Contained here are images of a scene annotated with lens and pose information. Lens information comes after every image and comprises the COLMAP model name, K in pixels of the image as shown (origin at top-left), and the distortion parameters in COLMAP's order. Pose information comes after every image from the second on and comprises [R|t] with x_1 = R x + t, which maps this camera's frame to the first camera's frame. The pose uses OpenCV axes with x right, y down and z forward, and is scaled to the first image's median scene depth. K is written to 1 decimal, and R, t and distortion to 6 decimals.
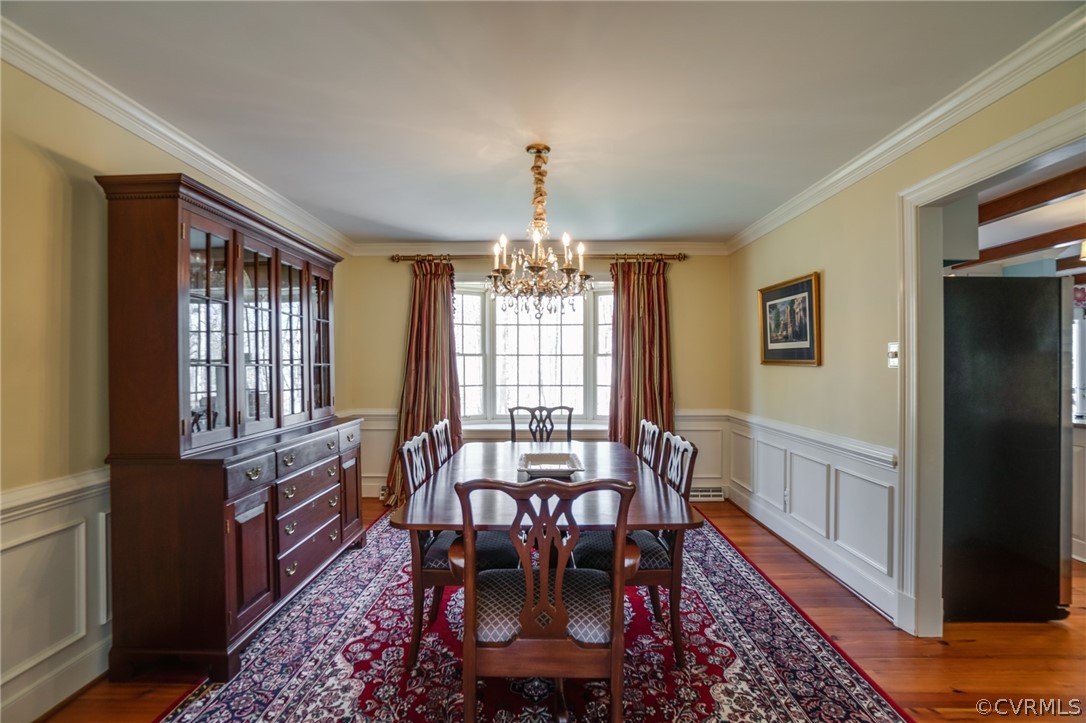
lens RADIAL K [[483.7, 0, 541.1], [0, 483.7, 362.5], [0, 0, 1]] dist [-0.061321, 0.021189]
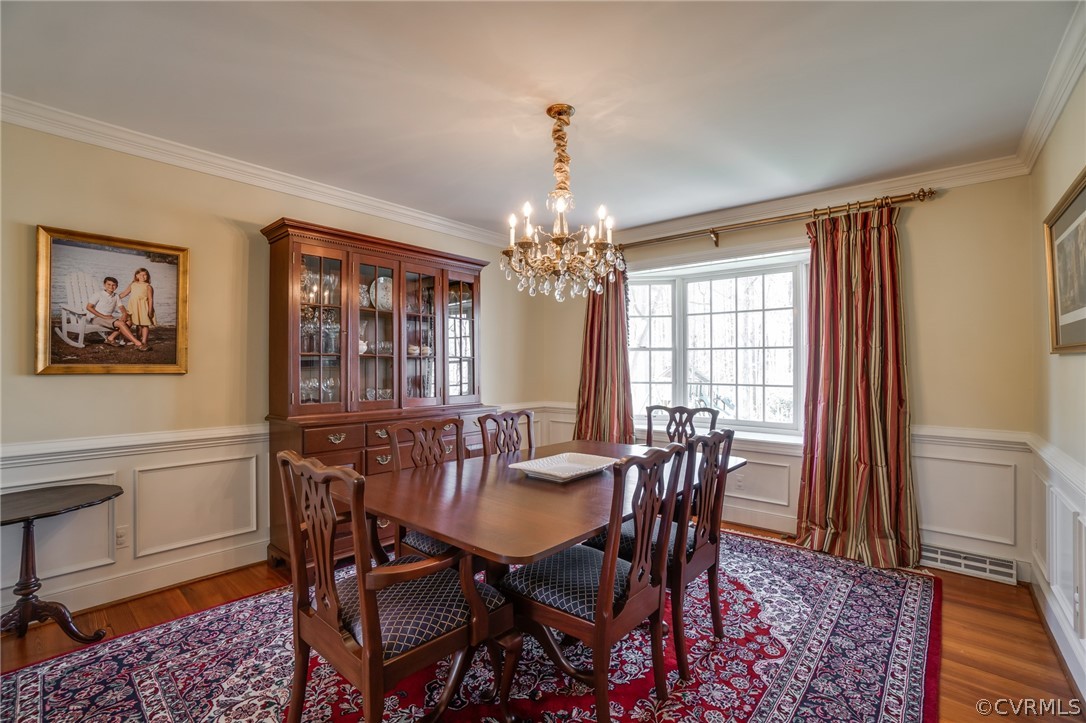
lens RADIAL K [[483.7, 0, 541.1], [0, 483.7, 362.5], [0, 0, 1]] dist [-0.061321, 0.021189]
pose [[0.761094, -0.000821, -0.648641, 0.359969], [-0.002476, 0.999988, -0.004172, 0.017560], [0.648637, 0.004781, 0.761083, 0.201627]]
